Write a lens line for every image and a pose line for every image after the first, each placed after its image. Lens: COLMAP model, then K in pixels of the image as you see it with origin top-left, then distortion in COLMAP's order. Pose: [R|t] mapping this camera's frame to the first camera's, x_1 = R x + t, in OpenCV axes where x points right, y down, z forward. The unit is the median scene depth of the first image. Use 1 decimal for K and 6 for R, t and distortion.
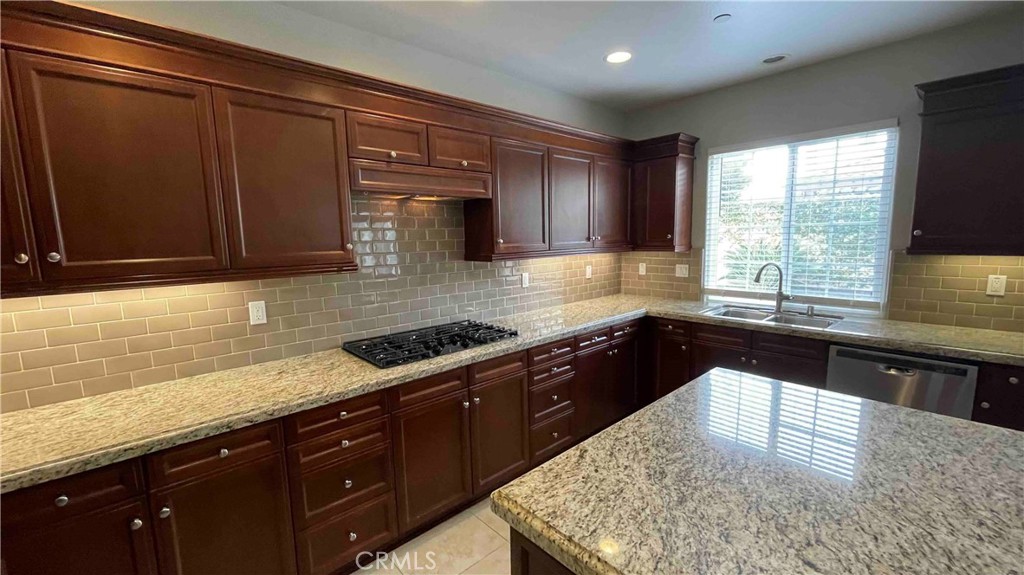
lens RADIAL K [[412.9, 0, 505.0], [0, 412.9, 287.7], [0, 0, 1]] dist [0.001611, -0.003384]
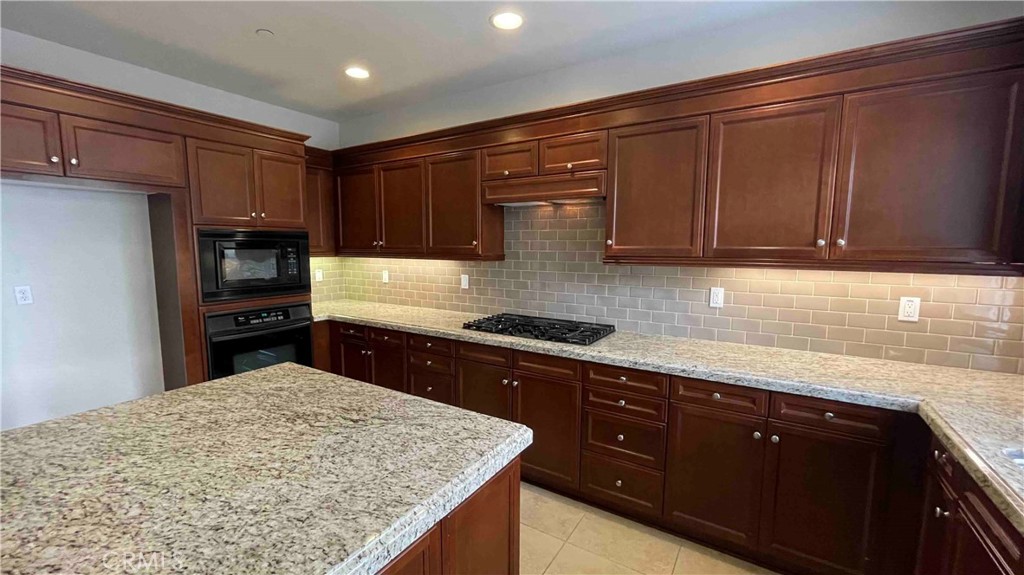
lens RADIAL K [[412.9, 0, 502.7], [0, 412.9, 291.4], [0, 0, 1]] dist [0.001611, -0.003384]
pose [[0.266903, 0.128995, -0.955051, 0.841442], [-0.128142, 0.986952, 0.097493, -0.067864], [0.955166, 0.096361, 0.279950, 0.555139]]
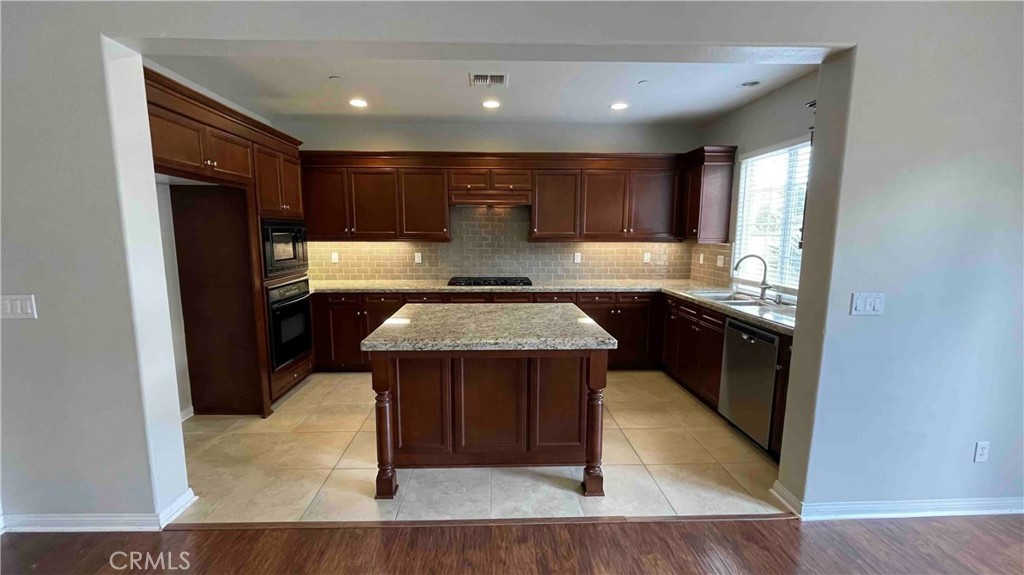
lens RADIAL K [[412.9, 0, 504.5], [0, 412.9, 287.5], [0, 0, 1]] dist [0.001611, -0.003384]
pose [[0.763323, 0.106705, -0.637143, 1.040684], [-0.099325, 0.993923, 0.047461, 0.055086], [0.638335, 0.027056, 0.769283, -0.391780]]
